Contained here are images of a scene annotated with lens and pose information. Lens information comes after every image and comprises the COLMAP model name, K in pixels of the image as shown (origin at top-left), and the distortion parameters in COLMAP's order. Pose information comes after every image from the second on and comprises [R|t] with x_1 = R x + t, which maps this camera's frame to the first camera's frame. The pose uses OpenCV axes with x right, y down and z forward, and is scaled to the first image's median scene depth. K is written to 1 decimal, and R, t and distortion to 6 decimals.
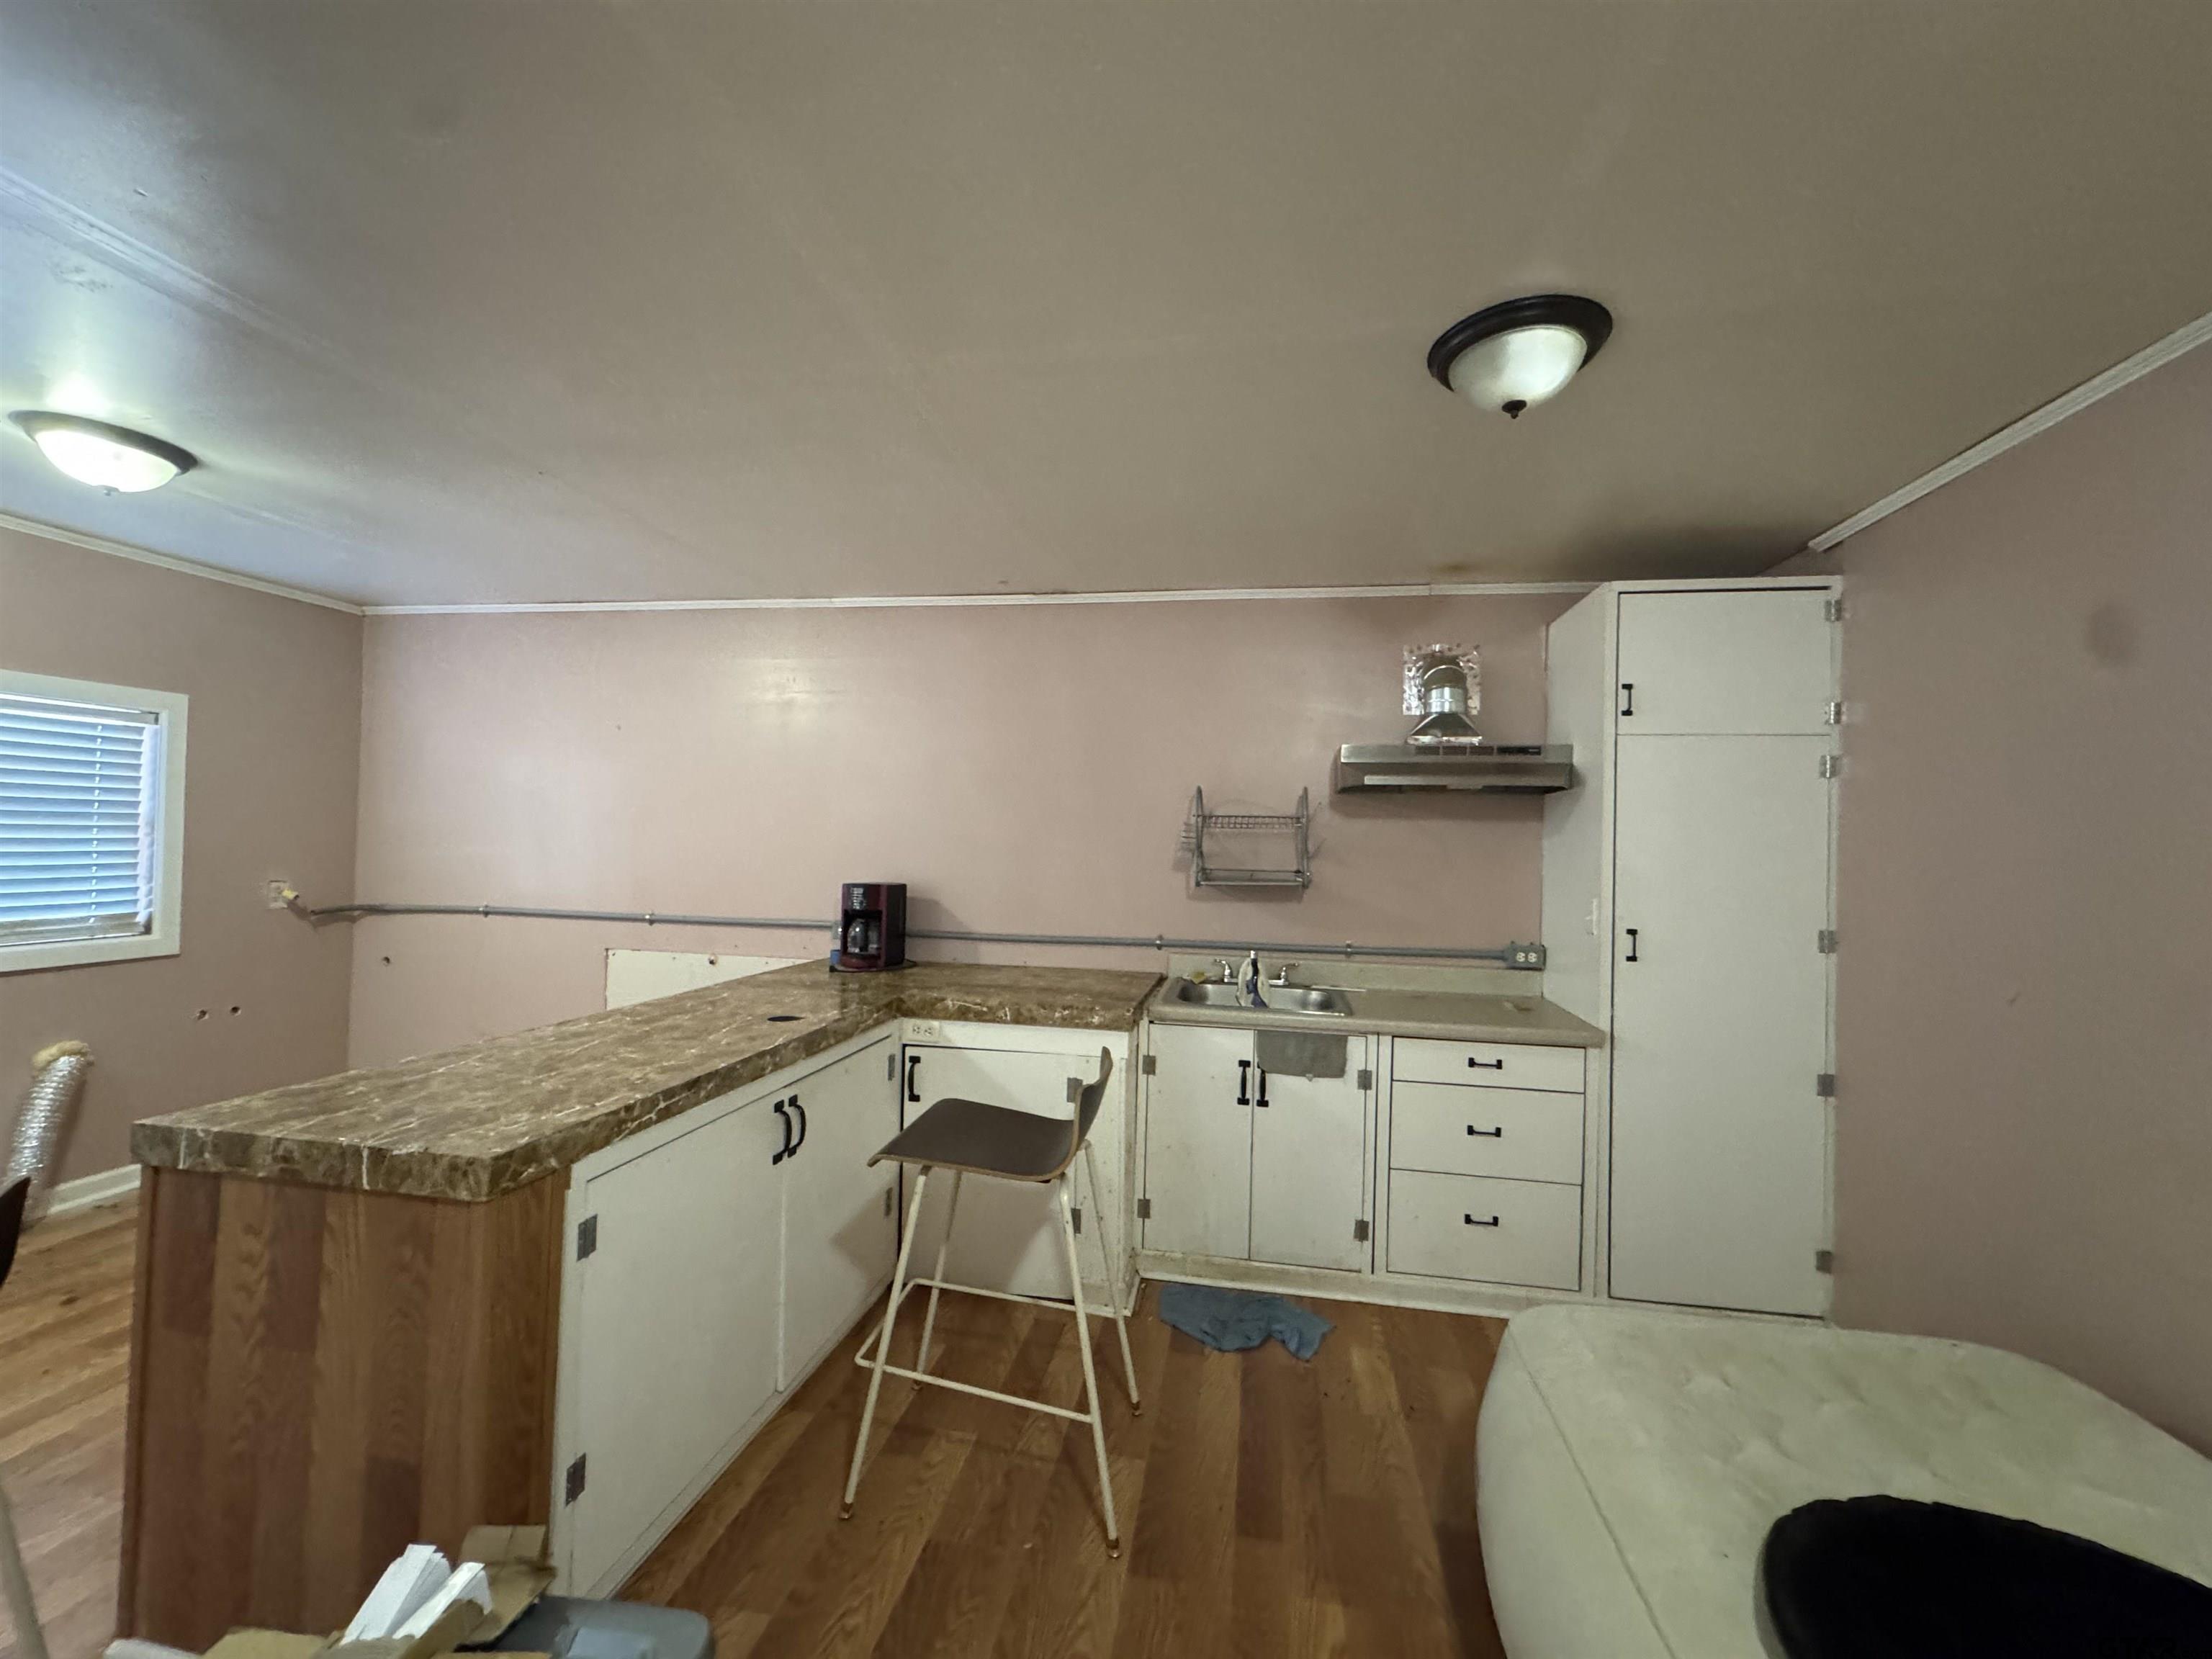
lens RADIAL K [[887.2, 0, 1104.4], [0, 887.2, 827.3], [0, 0, 1]] dist [-0.003947, 0.001021]
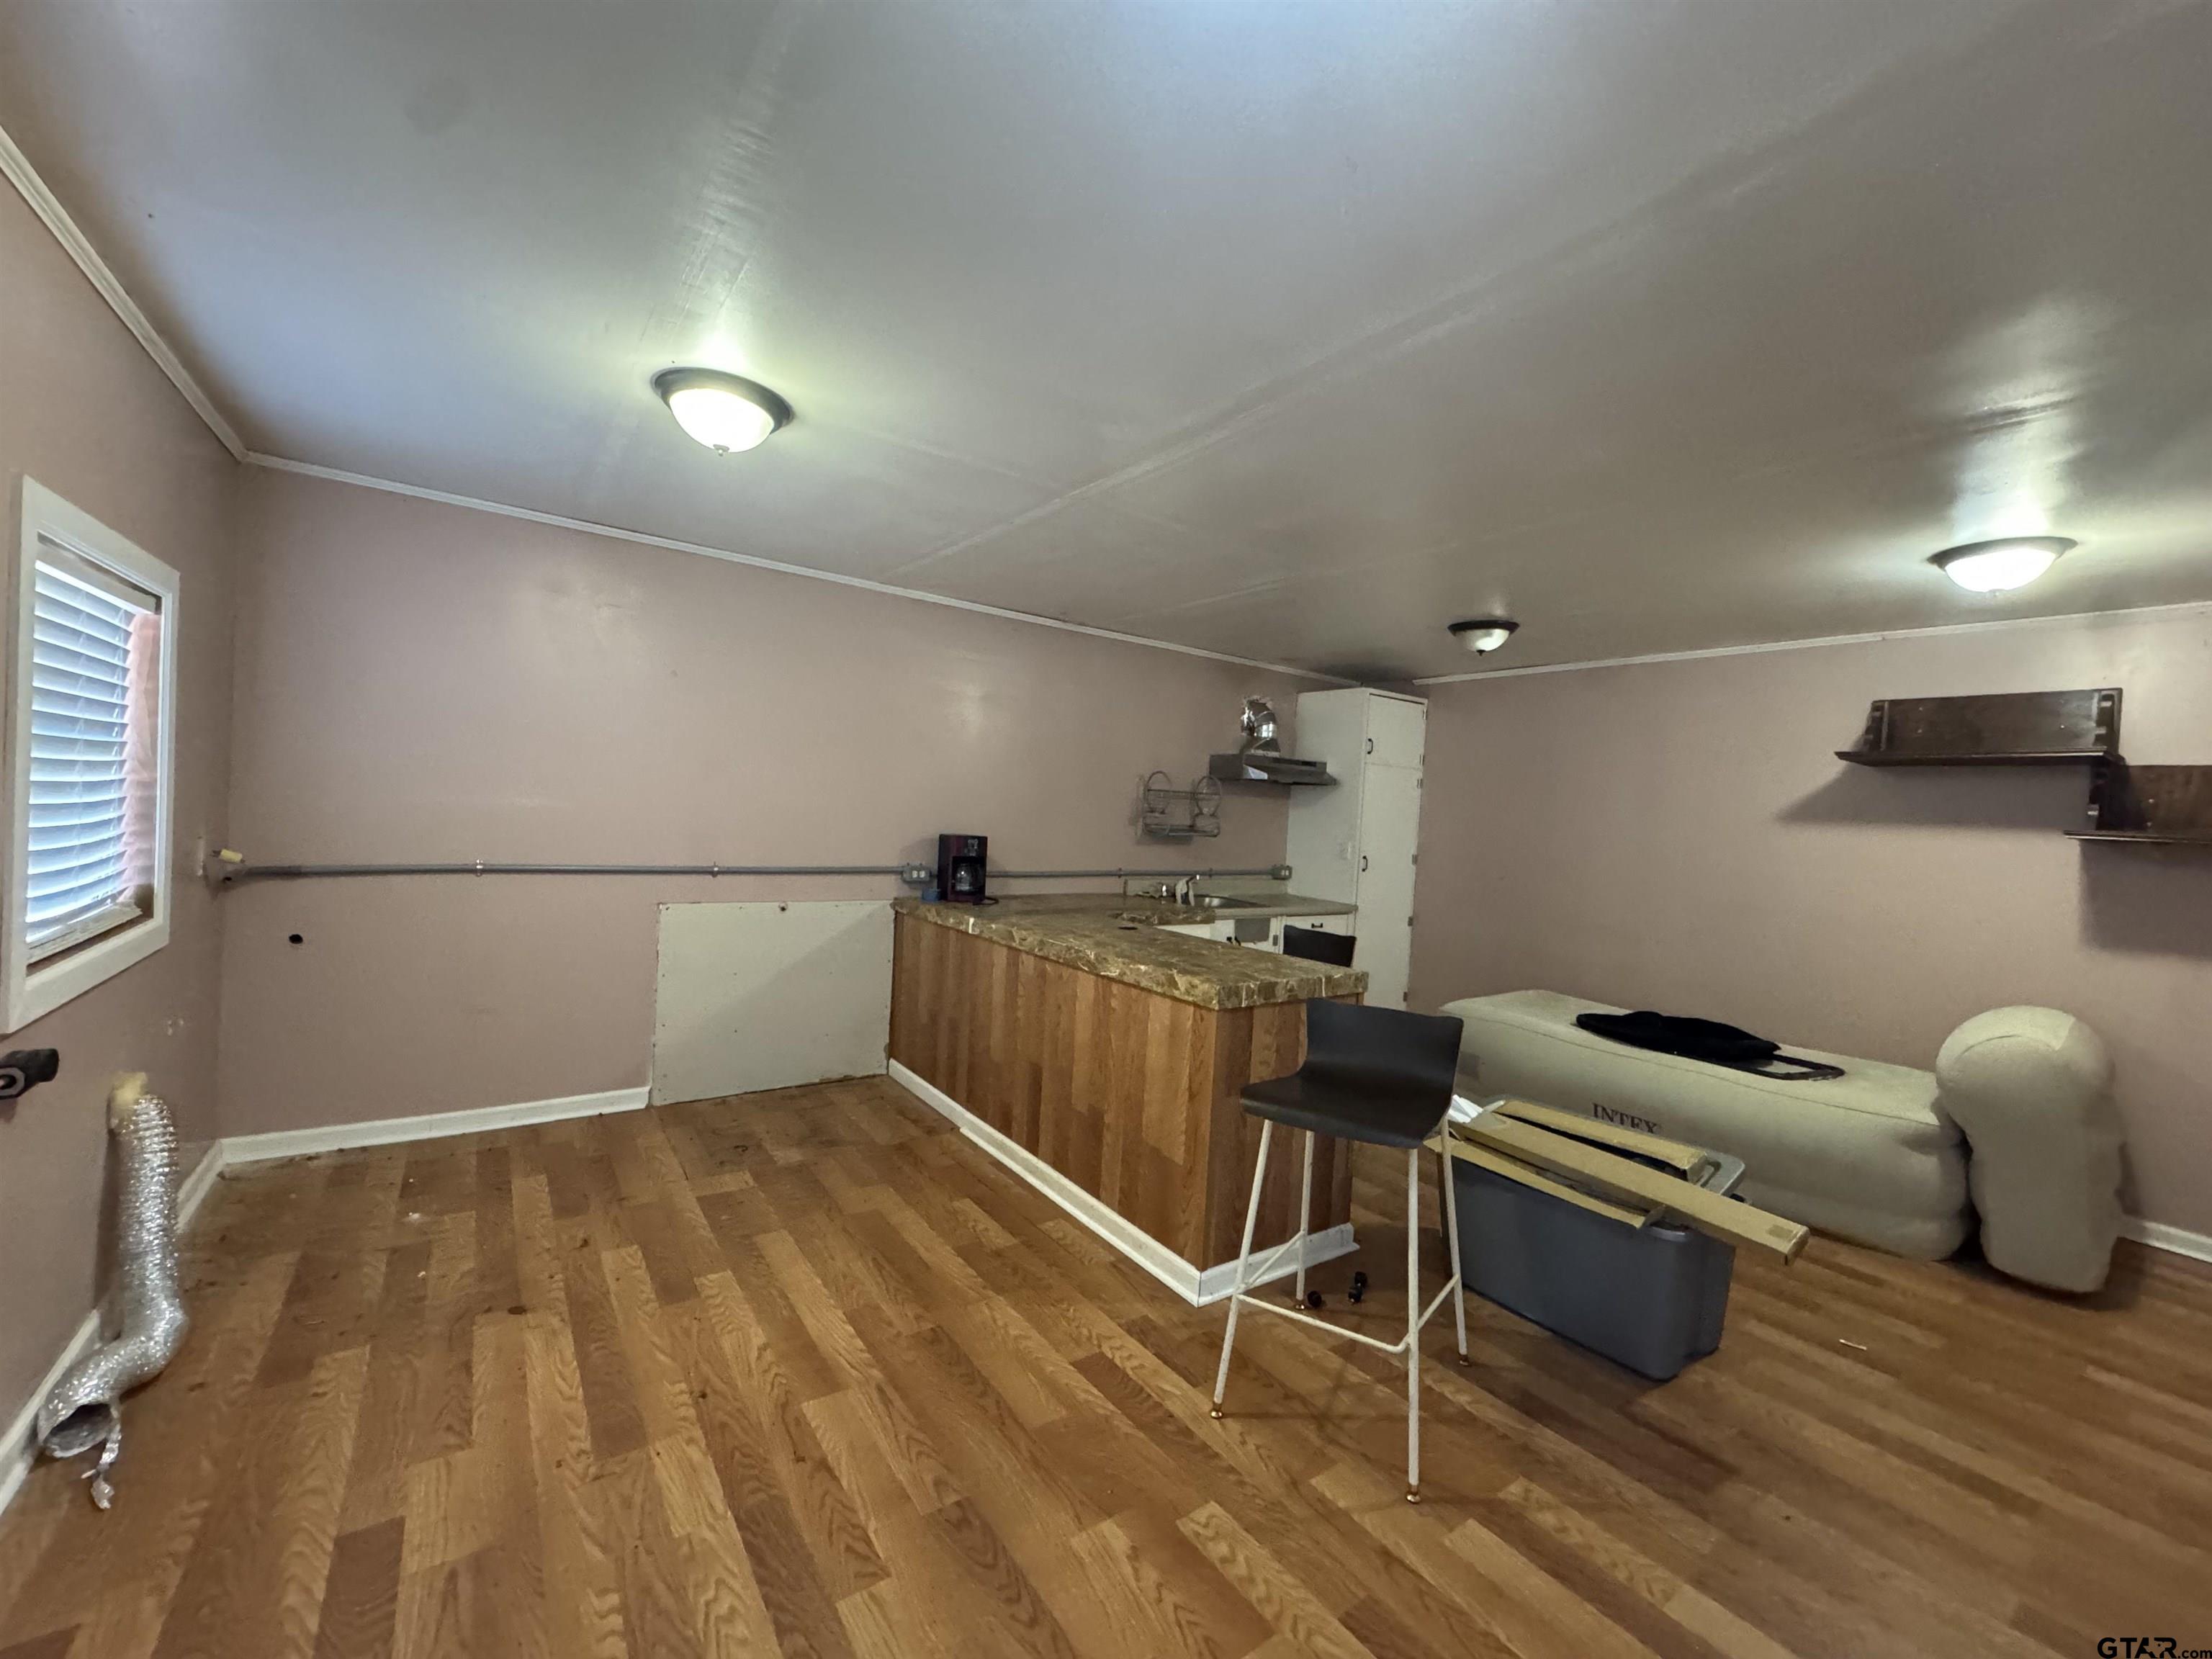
lens RADIAL K [[887.2, 0, 1108.7], [0, 887.2, 832.2], [0, 0, 1]] dist [-0.003947, 0.001021]
pose [[0.694154, -0.005496, 0.719805, -1.054057], [-0.053354, 0.996827, 0.059064, -0.026911], [-0.717846, -0.079404, 0.691659, -0.014793]]
